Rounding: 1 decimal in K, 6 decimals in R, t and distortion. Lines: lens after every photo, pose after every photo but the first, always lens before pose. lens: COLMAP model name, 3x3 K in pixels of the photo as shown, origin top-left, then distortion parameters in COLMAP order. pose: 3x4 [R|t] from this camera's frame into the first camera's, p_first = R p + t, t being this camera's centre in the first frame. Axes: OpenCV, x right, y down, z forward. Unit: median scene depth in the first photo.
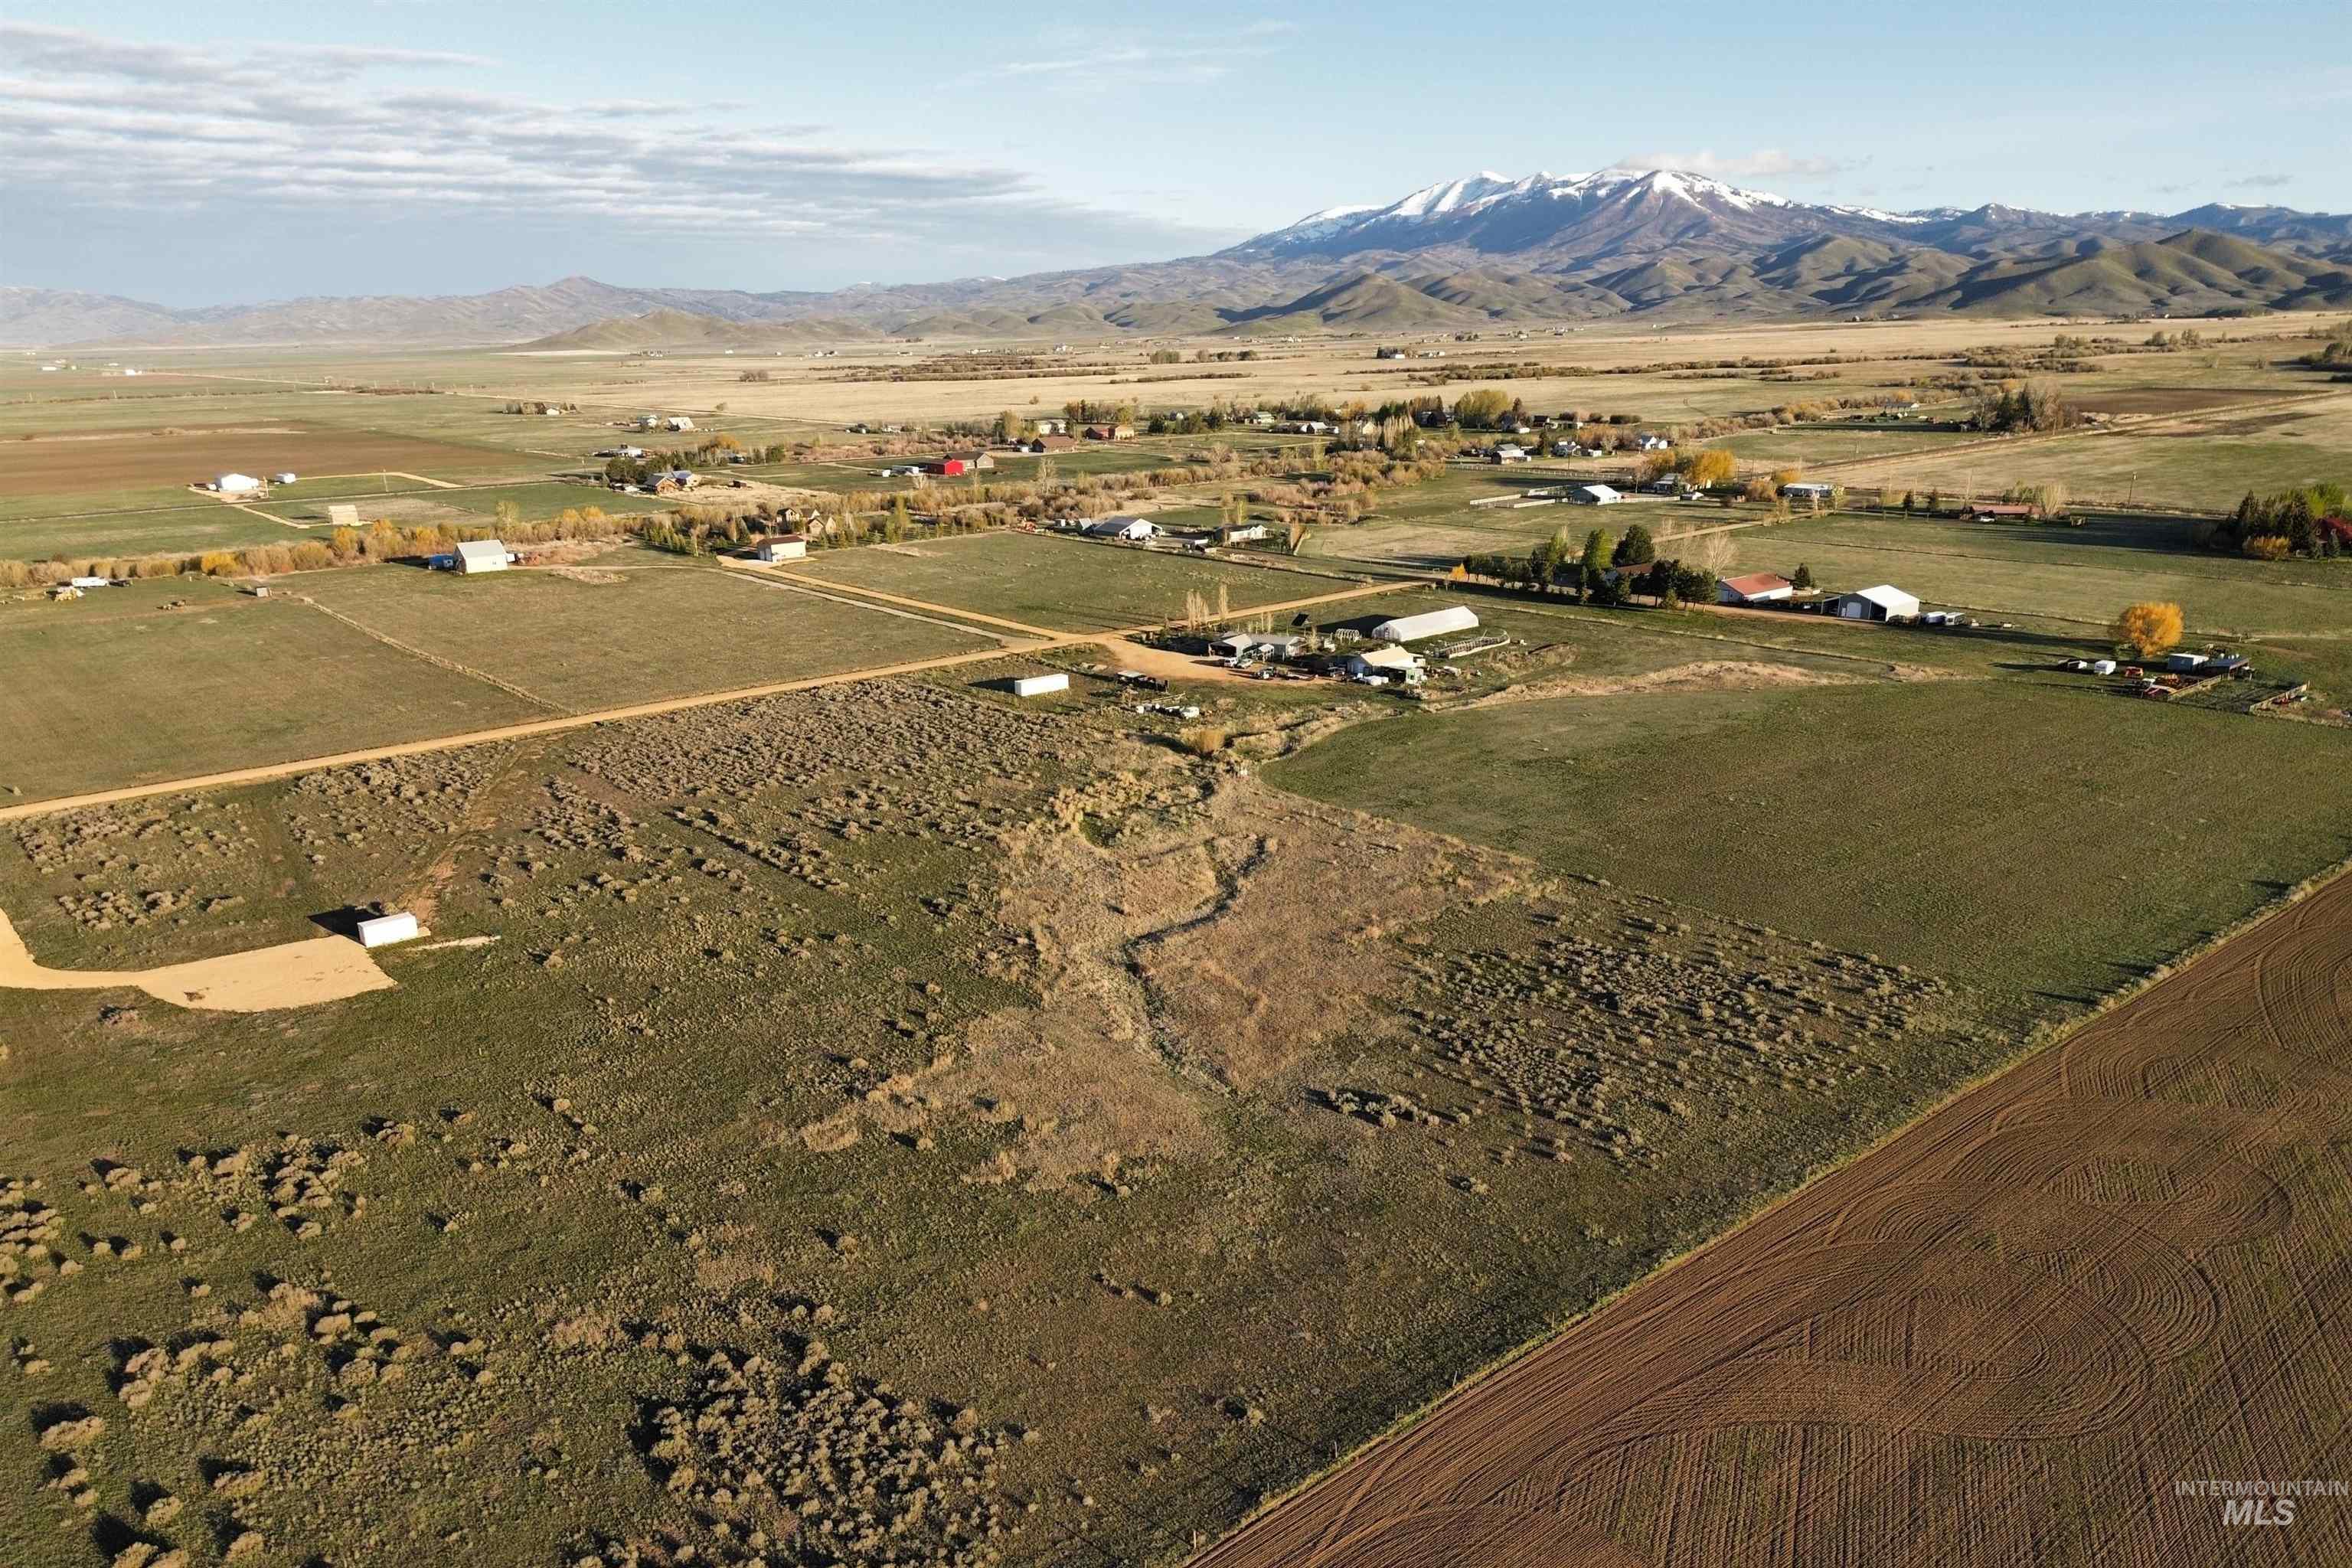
lens RADIAL K [[1611.1, 0, 1172.1], [0, 1611.1, 871.3], [0, 0, 1]] dist [0.062342, -0.073823]
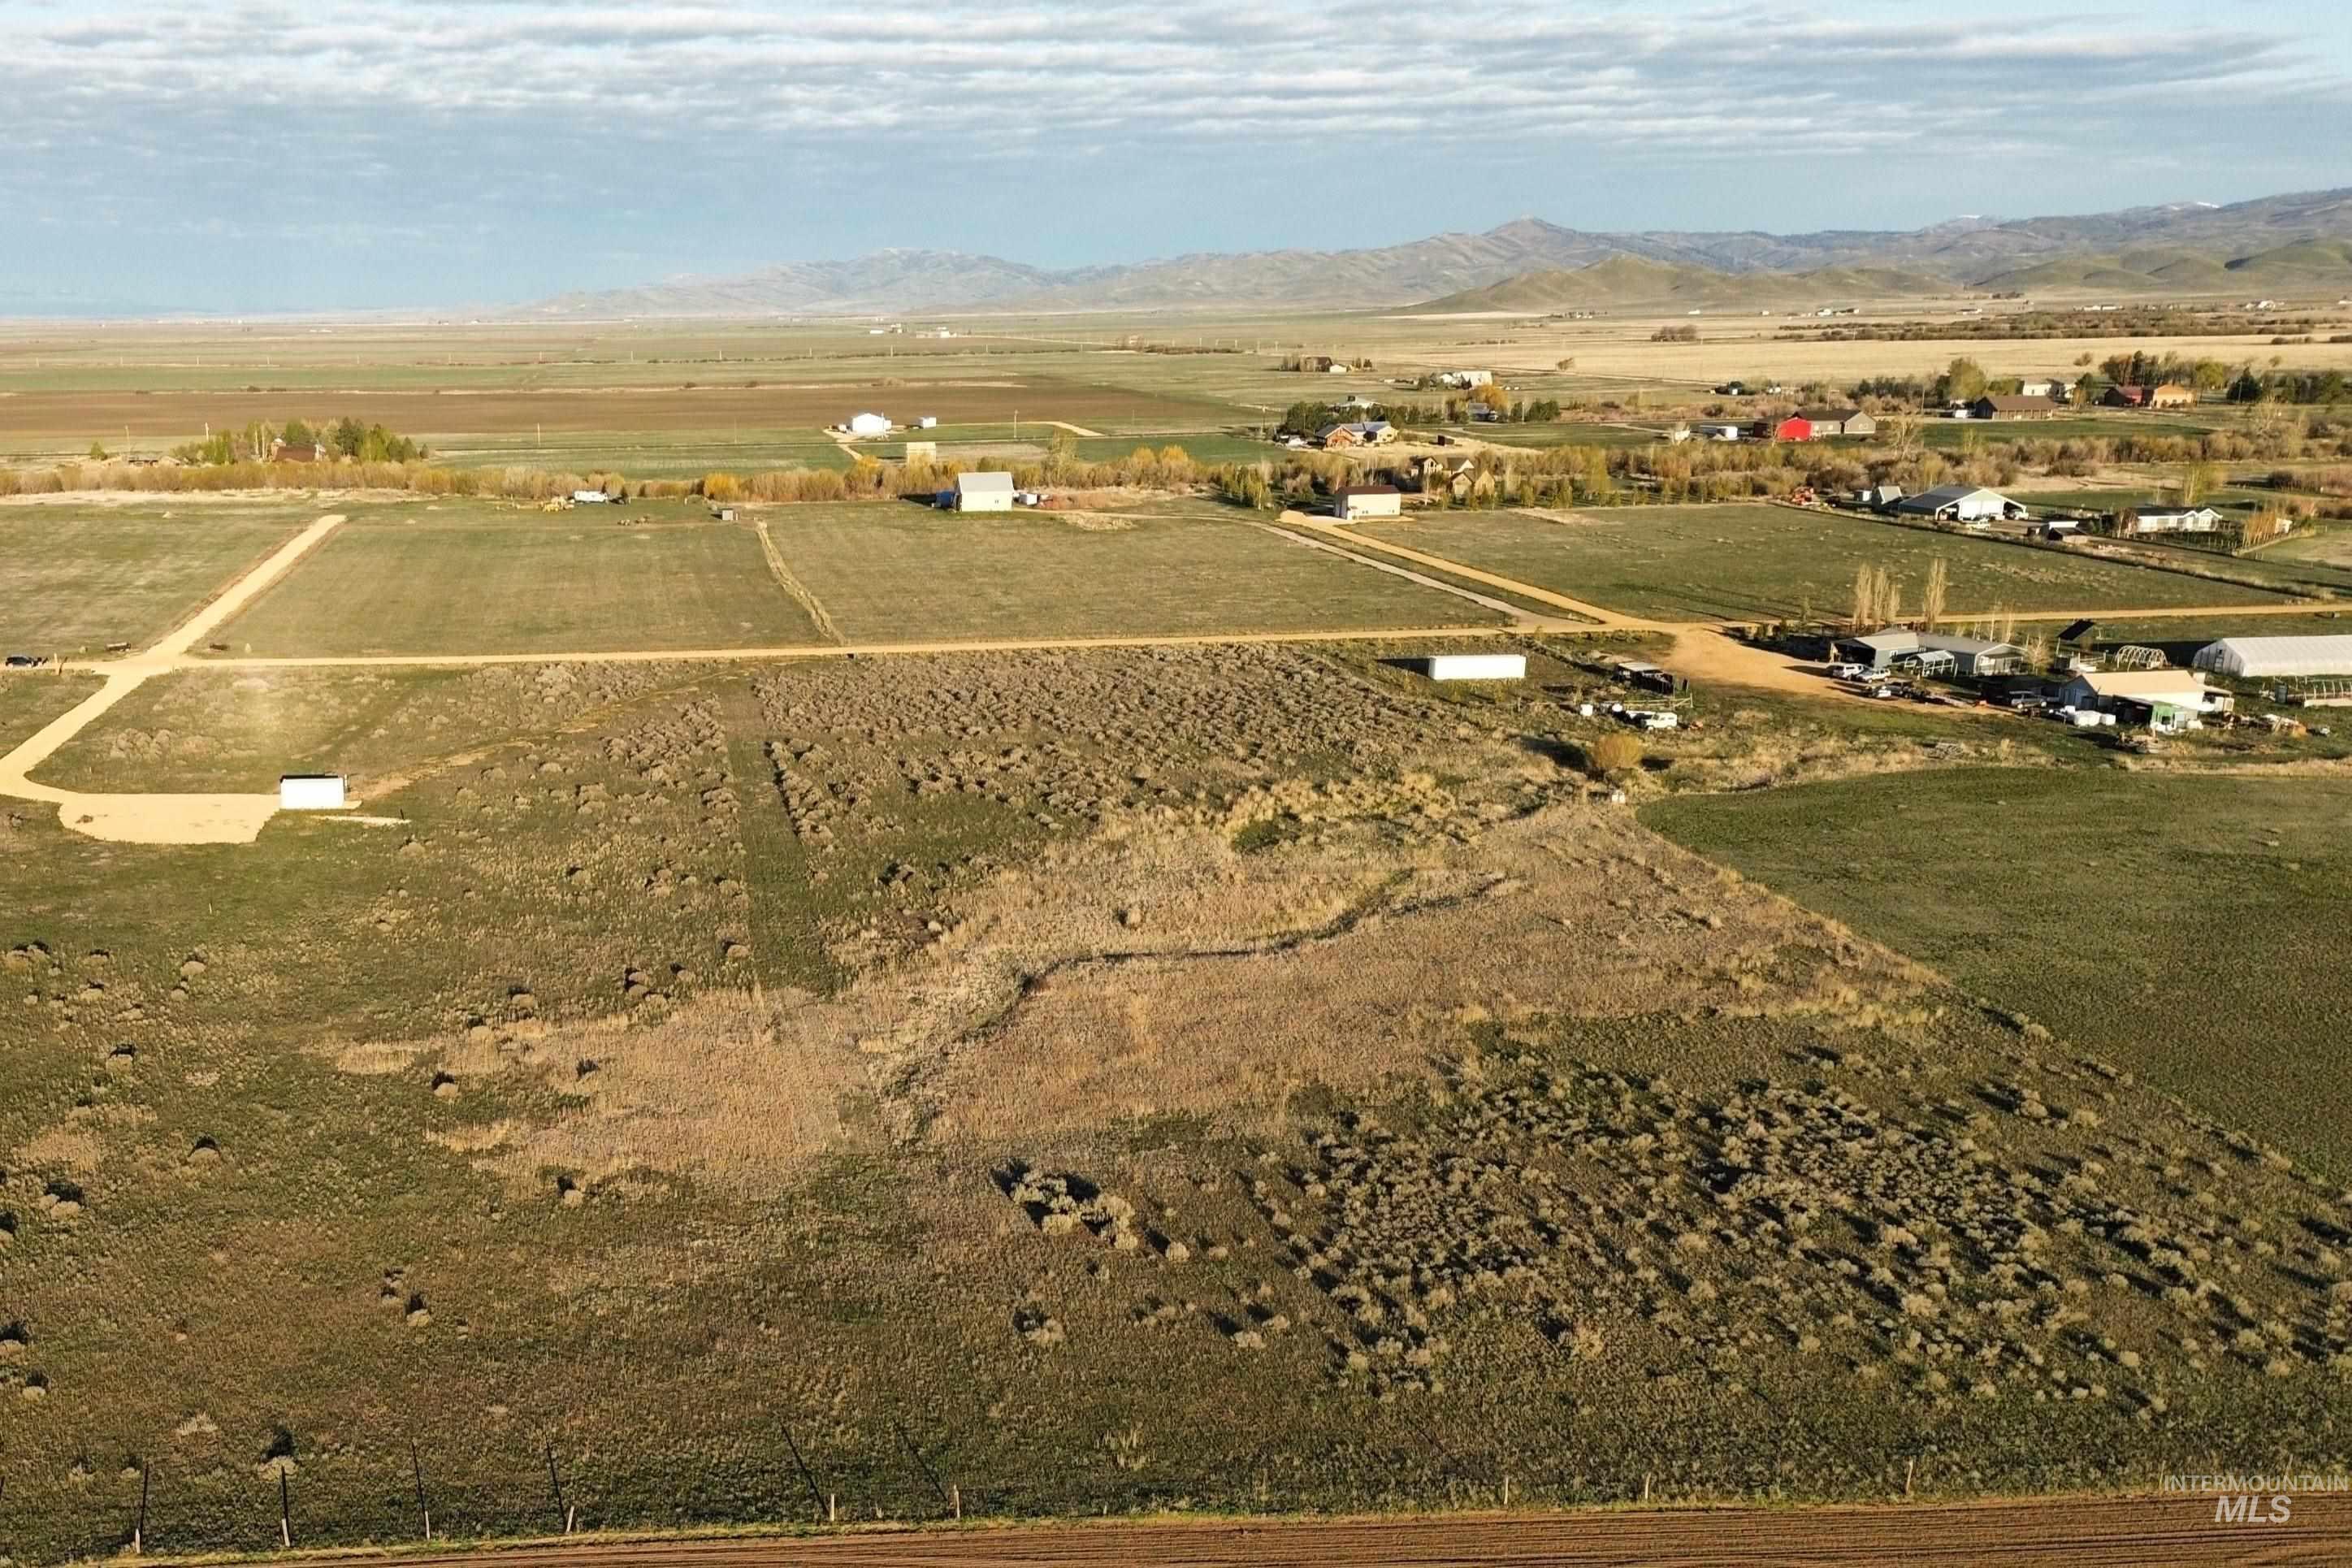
lens RADIAL K [[2562.1, 0, 1176.0], [0, 2562.1, 784.0], [0, 0, 1]] dist [-0.004461, -0.038164]
pose [[0.777699, 0.088408, -0.622389, 0.451522], [-0.202189, 0.972632, -0.114484, 0.063416], [0.595235, 0.214874, 0.774290, 0.193205]]
